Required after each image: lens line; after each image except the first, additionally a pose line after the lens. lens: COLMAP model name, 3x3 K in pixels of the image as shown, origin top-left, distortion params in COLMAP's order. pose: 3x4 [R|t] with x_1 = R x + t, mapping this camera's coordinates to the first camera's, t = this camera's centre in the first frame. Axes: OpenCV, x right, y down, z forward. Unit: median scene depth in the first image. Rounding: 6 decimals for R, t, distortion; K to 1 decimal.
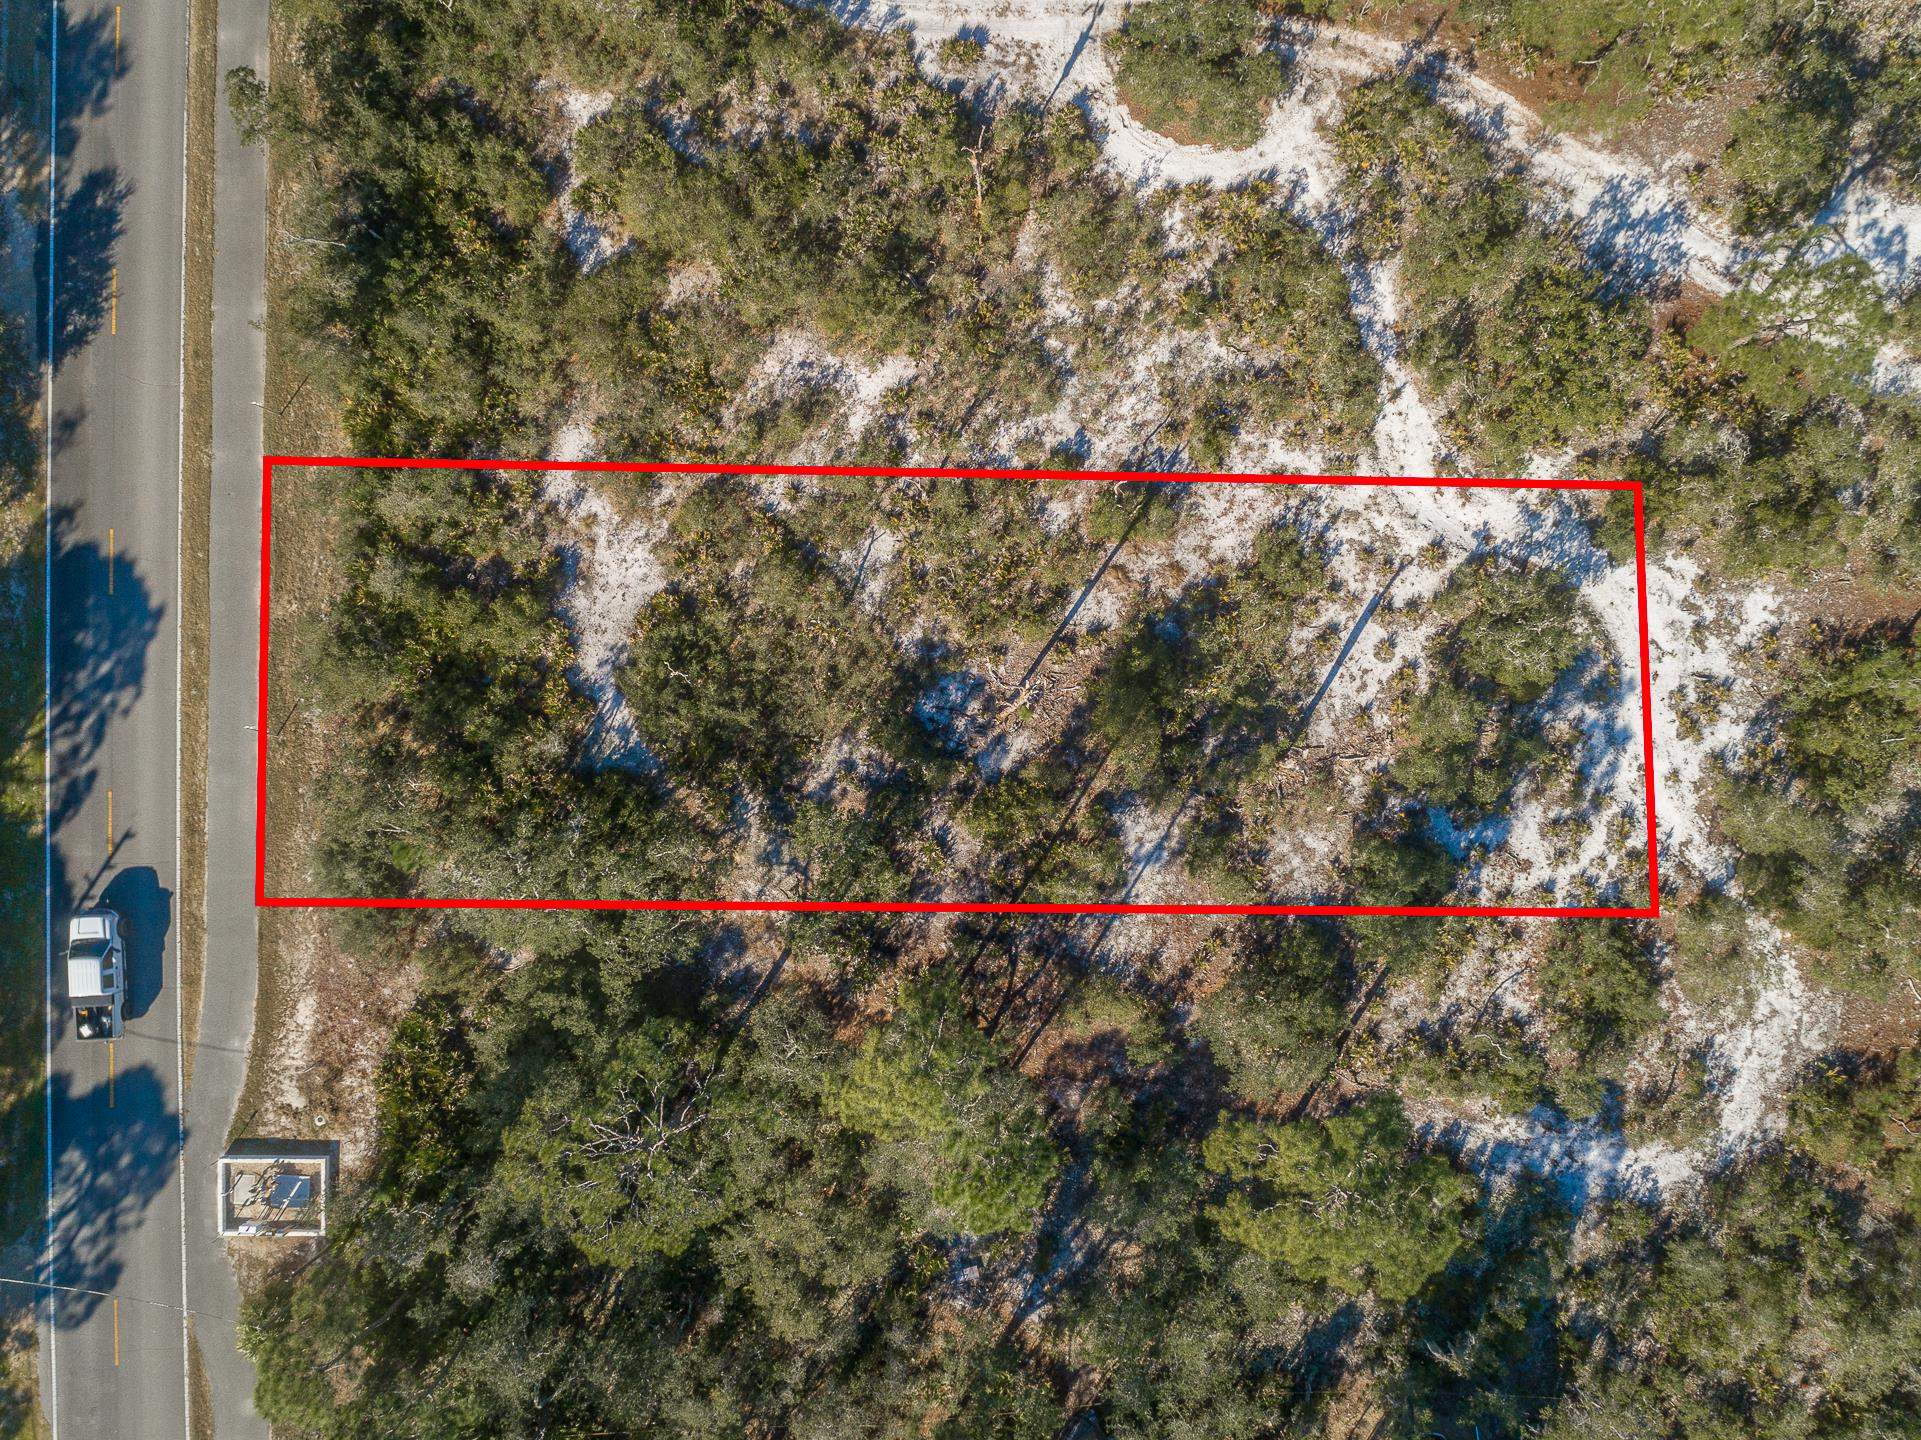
lens RADIAL K [[1448.6, 0, 951.8], [0, 1448.6, 715.2], [0, 0, 1]] dist [0.006457, 0.026308]
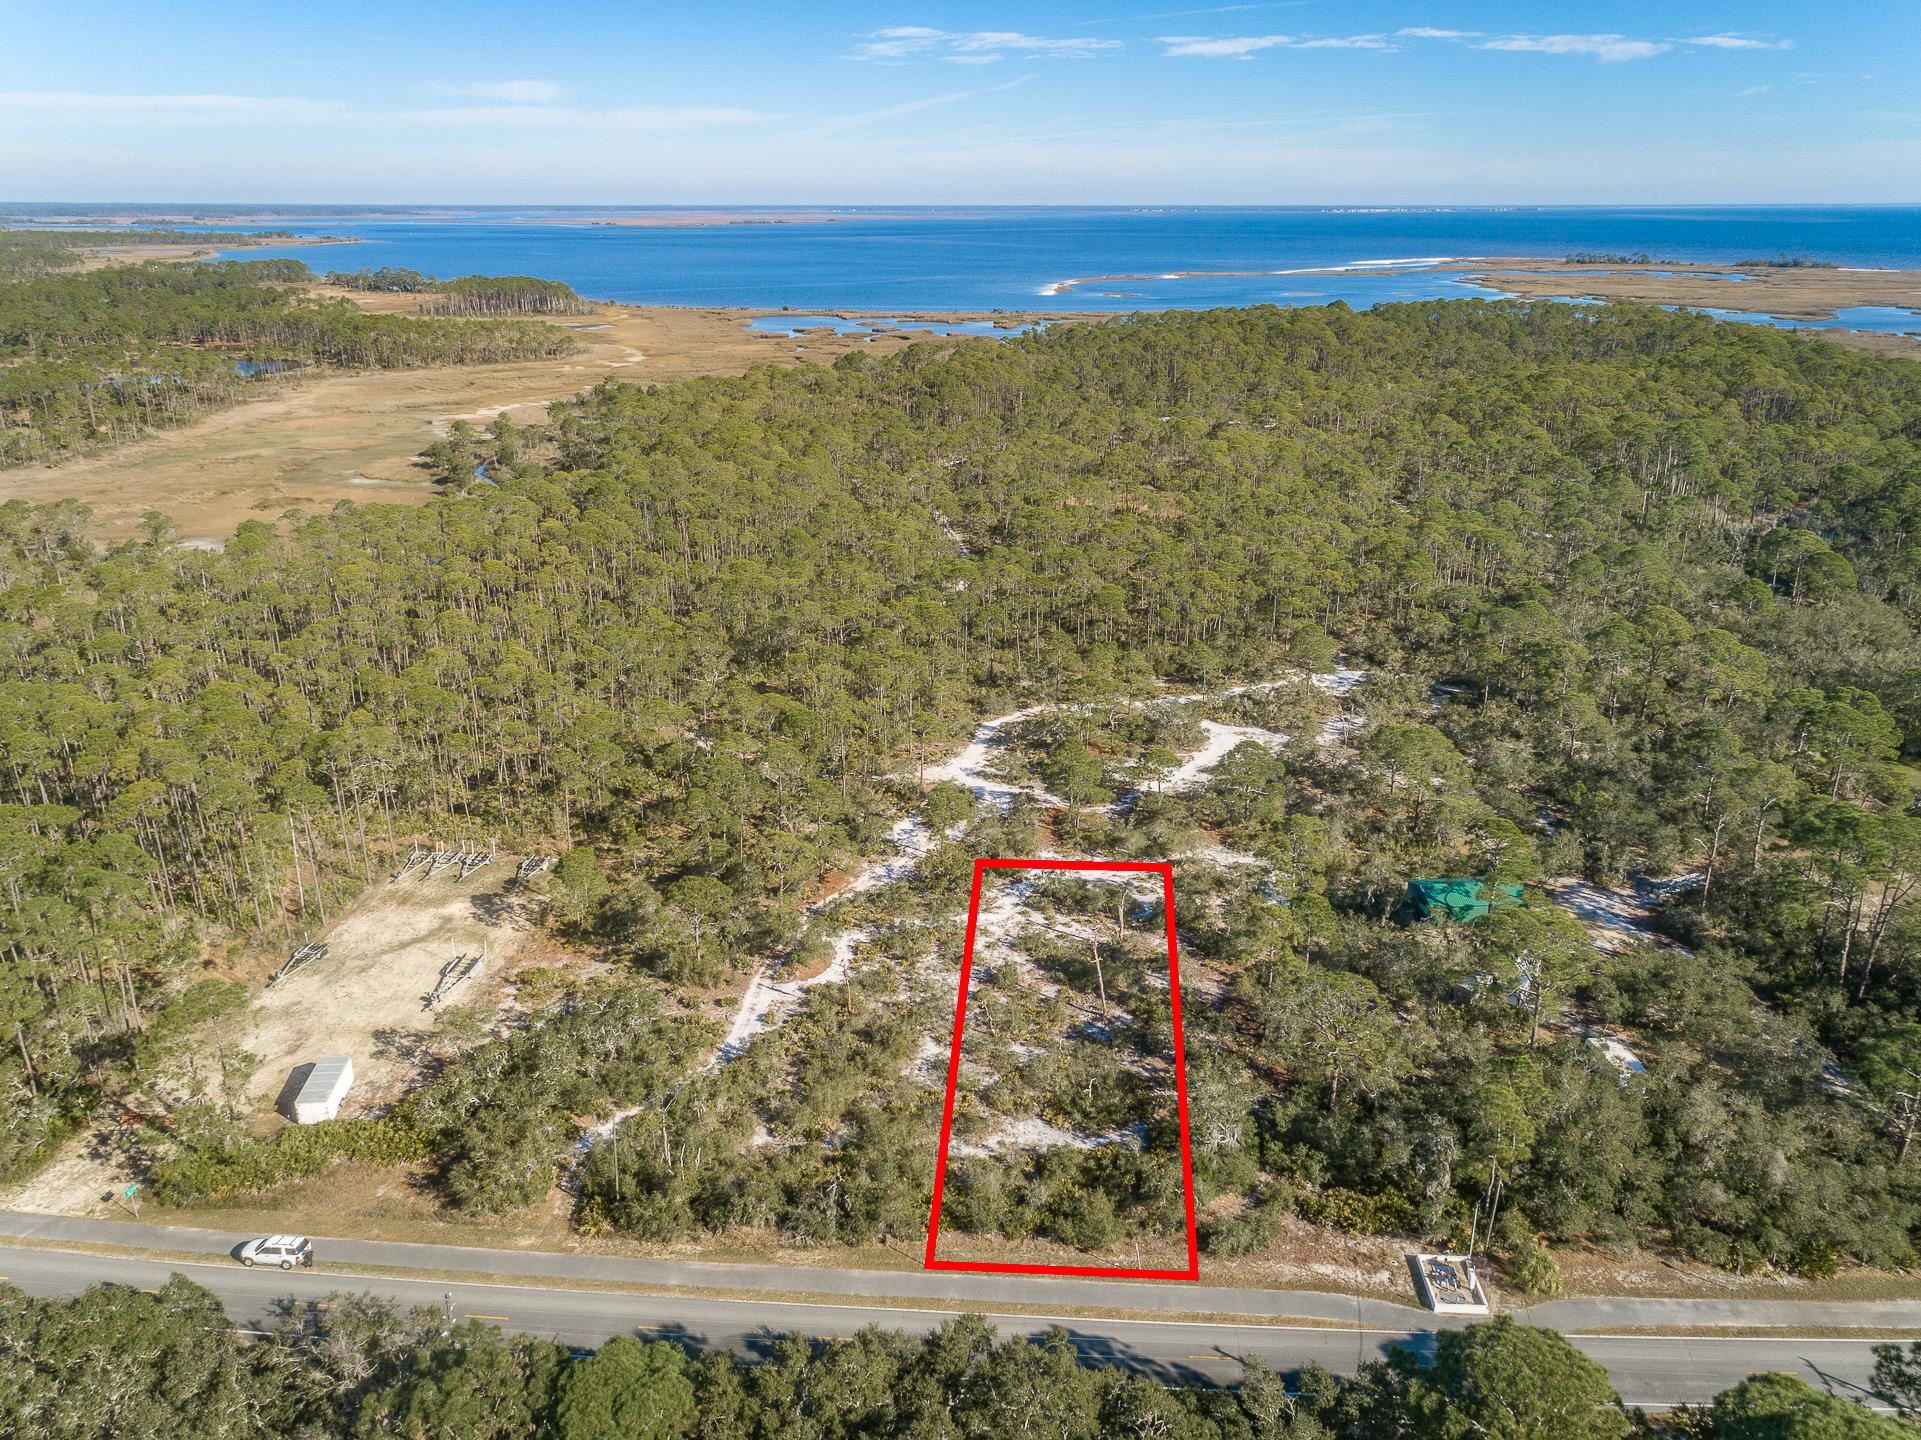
lens RADIAL K [[1448.6, 0, 951.8], [0, 1448.6, 715.2], [0, 0, 1]] dist [0.006457, 0.026308]
pose [[0.056563, -0.324490, 0.944196, -1.706172], [0.998273, 0.003350, -0.058651, -0.092084], [0.015868, 0.945883, 0.324119, -0.029284]]
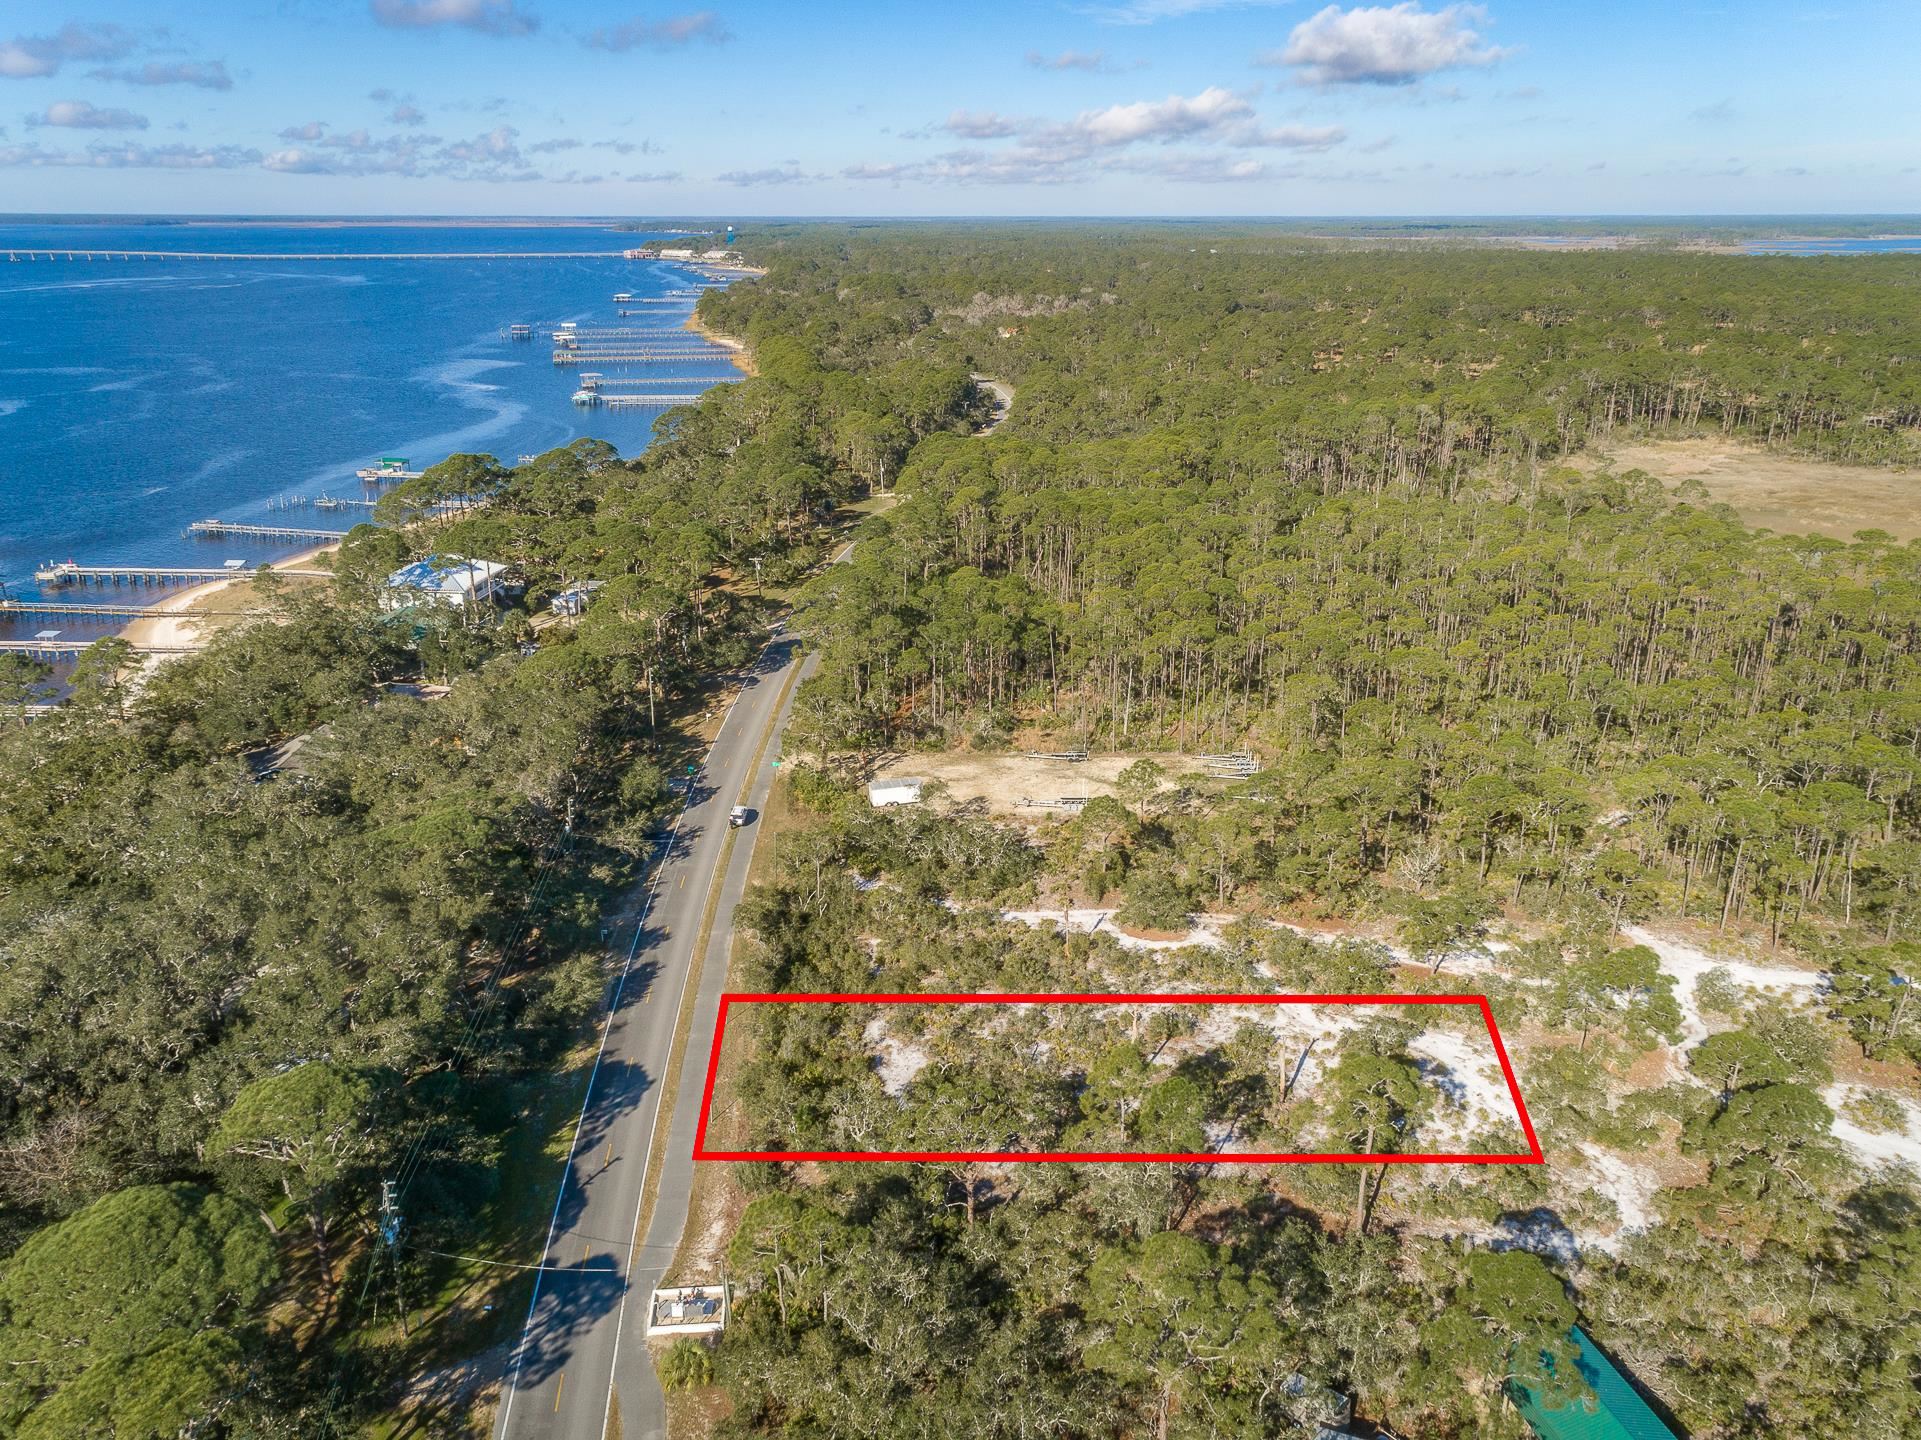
lens RADIAL K [[1448.6, 0, 951.8], [0, 1448.6, 715.2], [0, 0, 1]] dist [0.006457, 0.026308]
pose [[0.996577, -0.013361, 0.081583, -0.316063], [0.081469, 0.326336, -0.941736, 1.515376], [-0.014041, 0.945159, 0.326308, -0.023969]]
